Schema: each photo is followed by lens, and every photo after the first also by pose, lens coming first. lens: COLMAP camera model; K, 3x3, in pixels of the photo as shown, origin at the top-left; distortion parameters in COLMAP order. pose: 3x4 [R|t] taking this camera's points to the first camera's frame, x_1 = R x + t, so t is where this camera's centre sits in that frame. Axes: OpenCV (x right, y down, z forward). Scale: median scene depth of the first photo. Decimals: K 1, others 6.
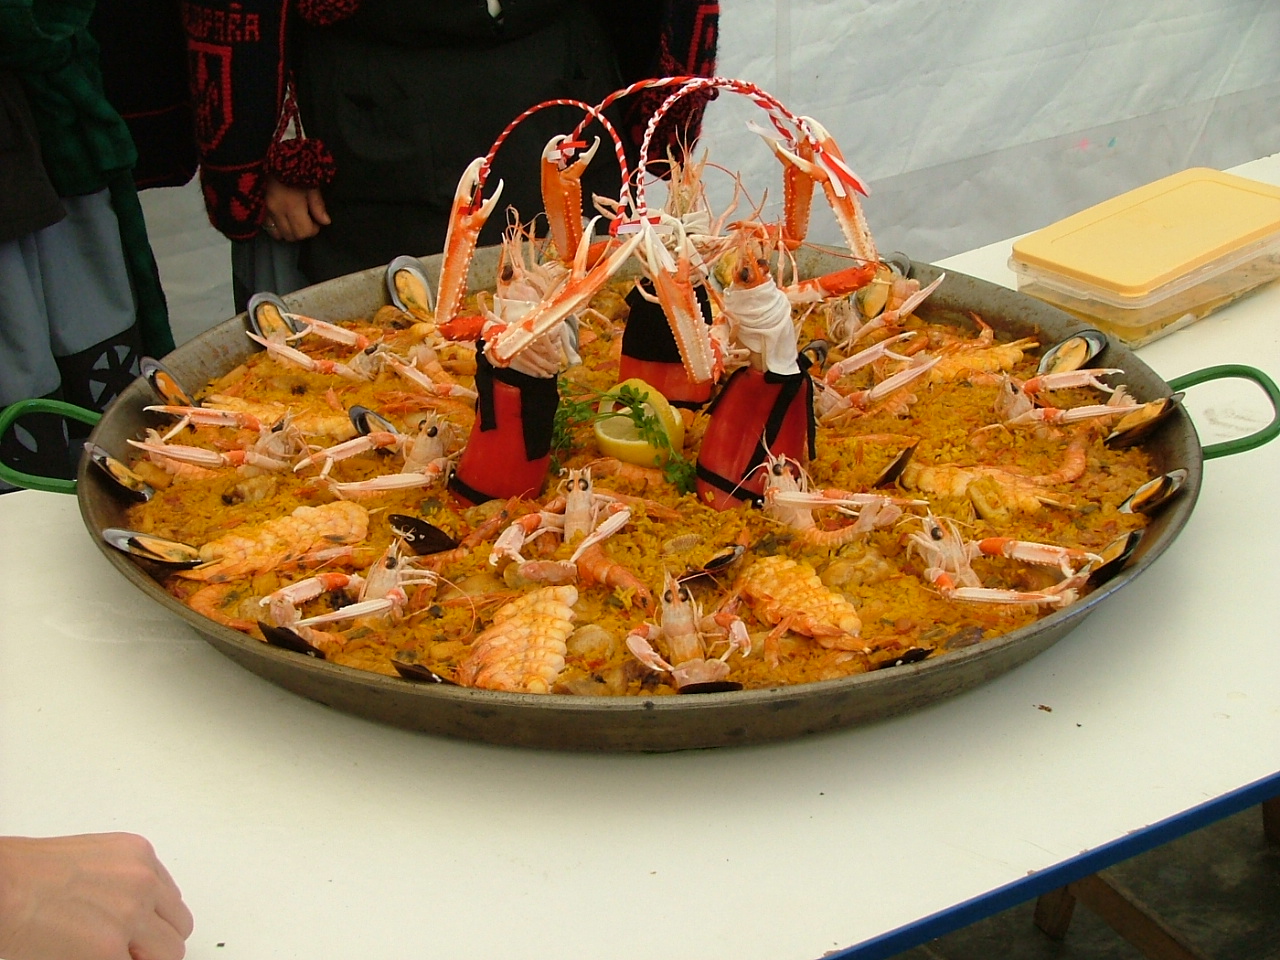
lens RADIAL K [[2369.7, 0, 640.3], [0, 2369.7, 482.4], [0, 0, 1]] dist [-0.078536, 0.000000]
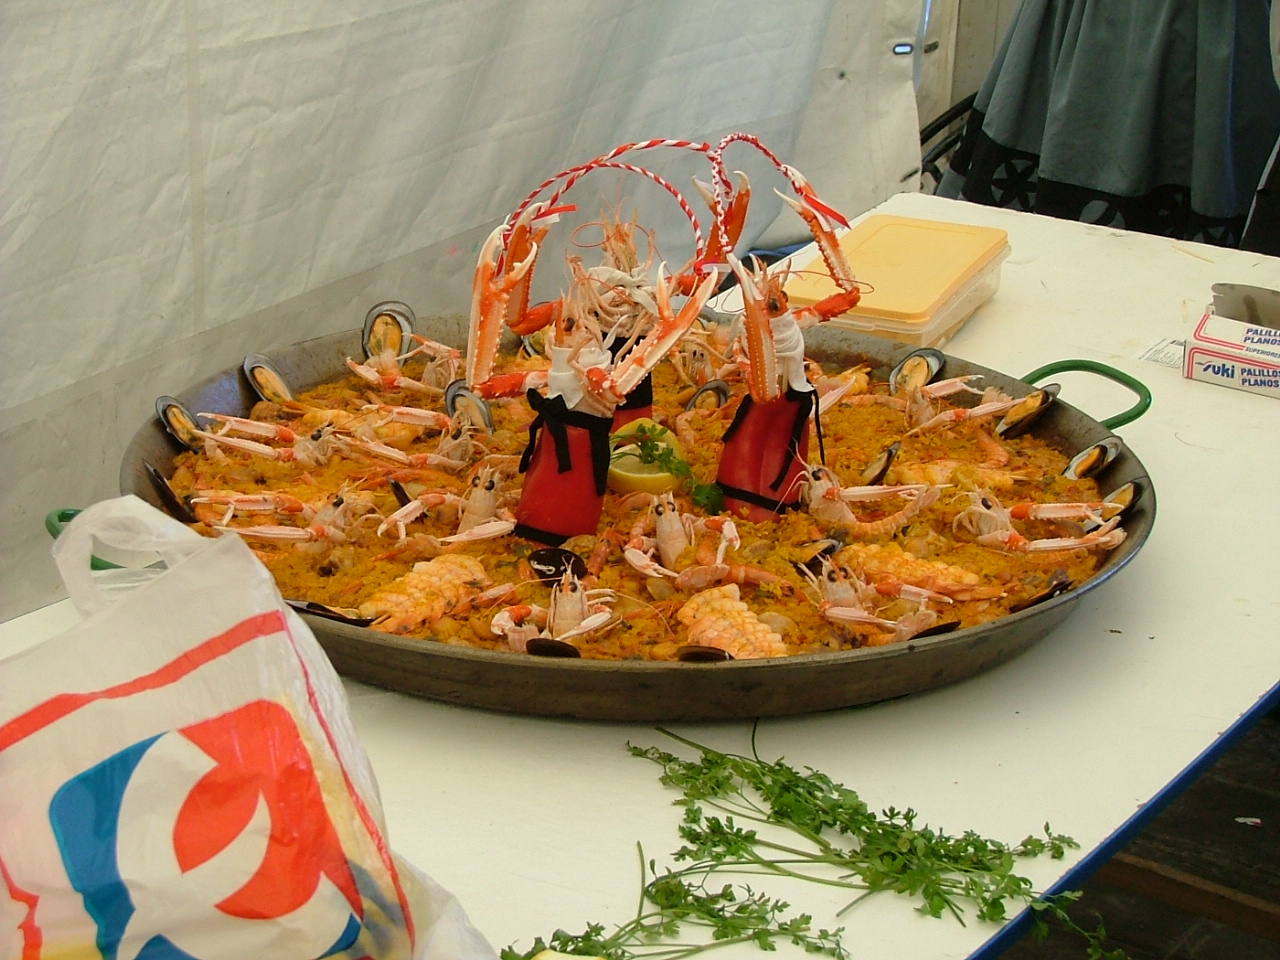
lens RADIAL K [[2884.2, 0, 639.0], [0, 2884.2, 479.8], [0, 0, 1]] dist [0.506708, 0.000000]
pose [[0.883702, -0.110543, 0.454809, -0.603490], [0.152430, 0.986706, -0.056351, 0.057866], [-0.442534, 0.119124, 0.888804, -0.171353]]
